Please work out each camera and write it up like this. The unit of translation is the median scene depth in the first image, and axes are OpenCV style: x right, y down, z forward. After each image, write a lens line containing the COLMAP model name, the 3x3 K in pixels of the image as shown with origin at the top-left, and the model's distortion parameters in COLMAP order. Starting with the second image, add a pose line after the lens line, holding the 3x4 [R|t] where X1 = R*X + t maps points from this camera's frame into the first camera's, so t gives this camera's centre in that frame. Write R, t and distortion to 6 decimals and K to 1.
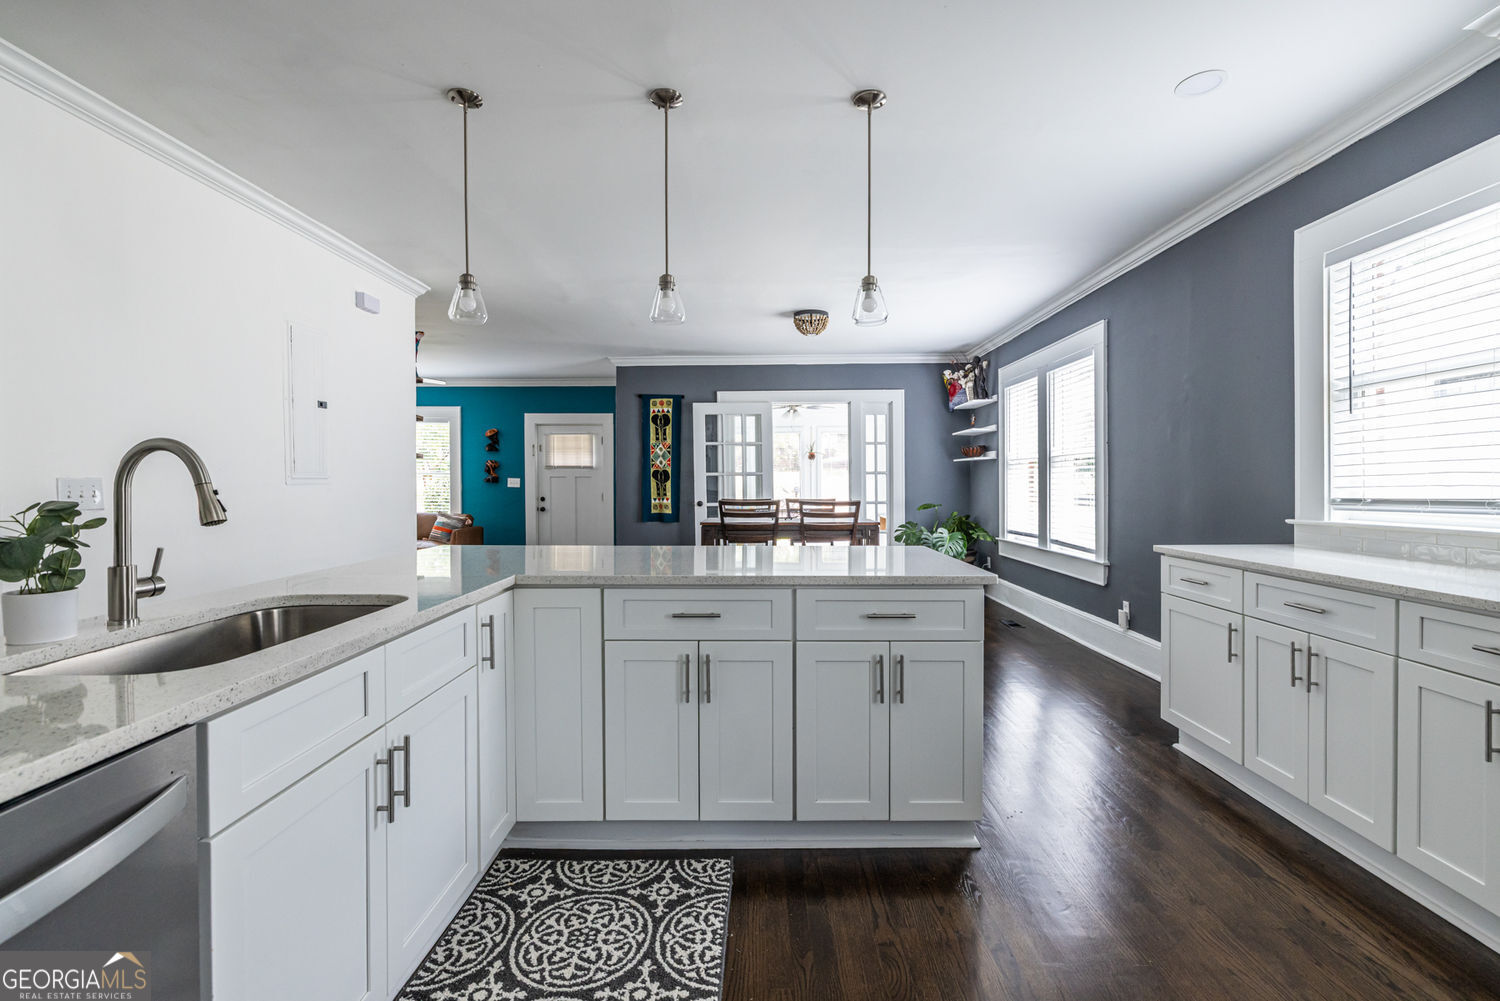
lens RADIAL K [[676.2, 0, 720.3], [0, 676.2, 475.8], [0, 0, 1]] dist [0.000562, 0.000107]
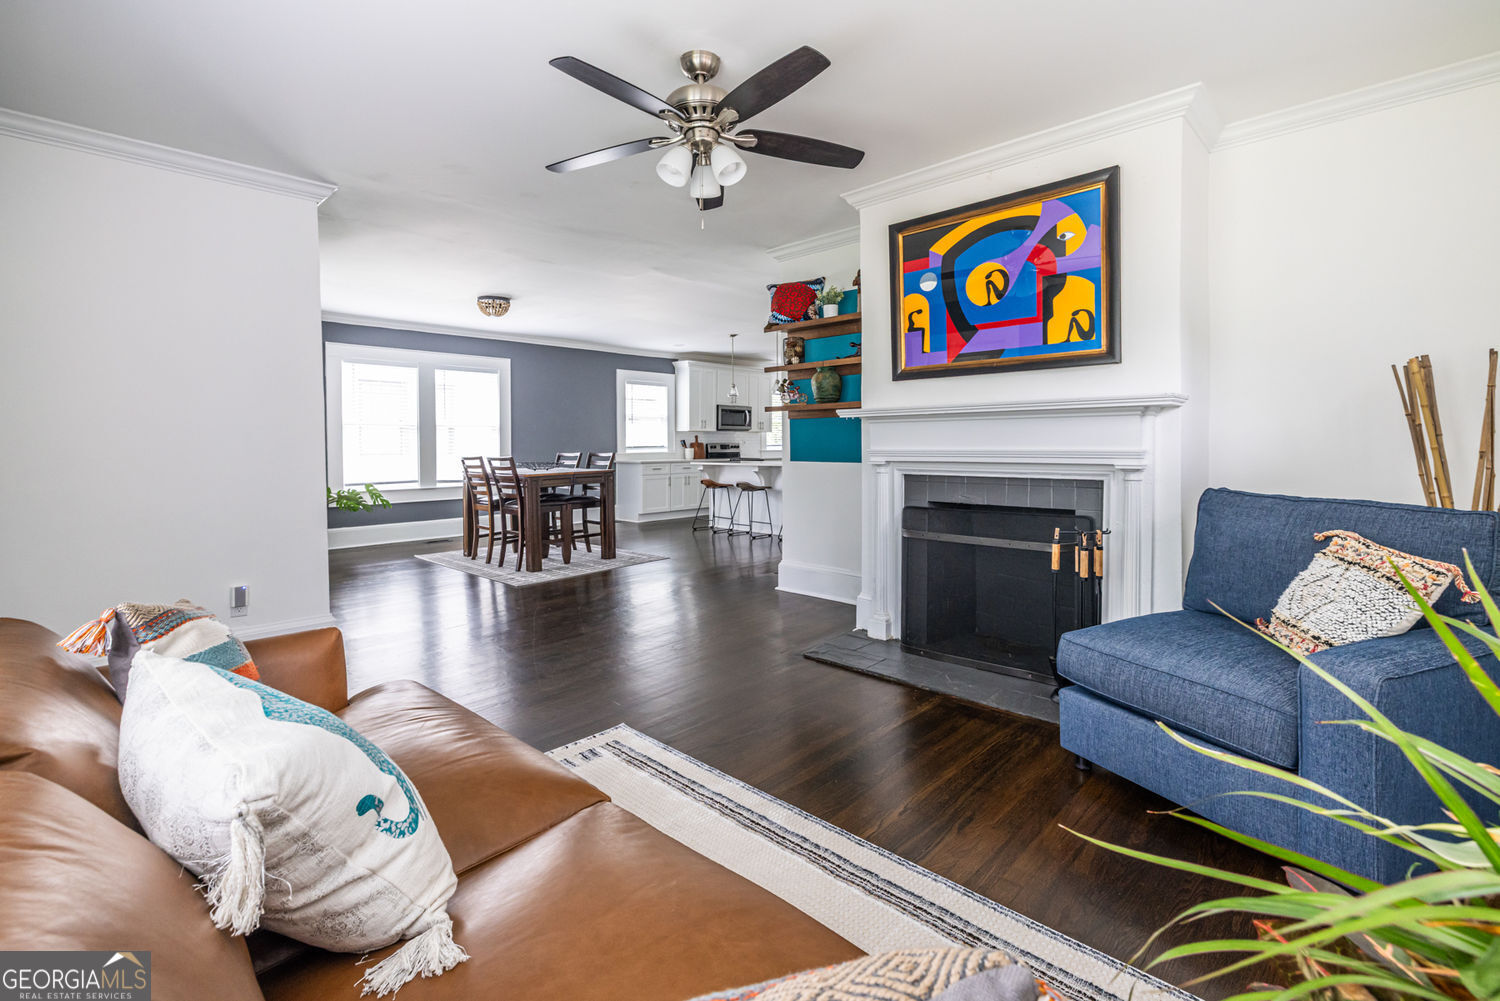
lens RADIAL K [[669.8, 0, 749.7], [0, 669.8, 442.0], [0, 0, 1]] dist [0.000340, 0.000085]
pose [[-0.763116, 0.008441, 0.646206, -0.694623], [-0.002374, 0.999871, -0.015864, 0.021806], [-0.646257, -0.013640, -0.762998, 1.184794]]
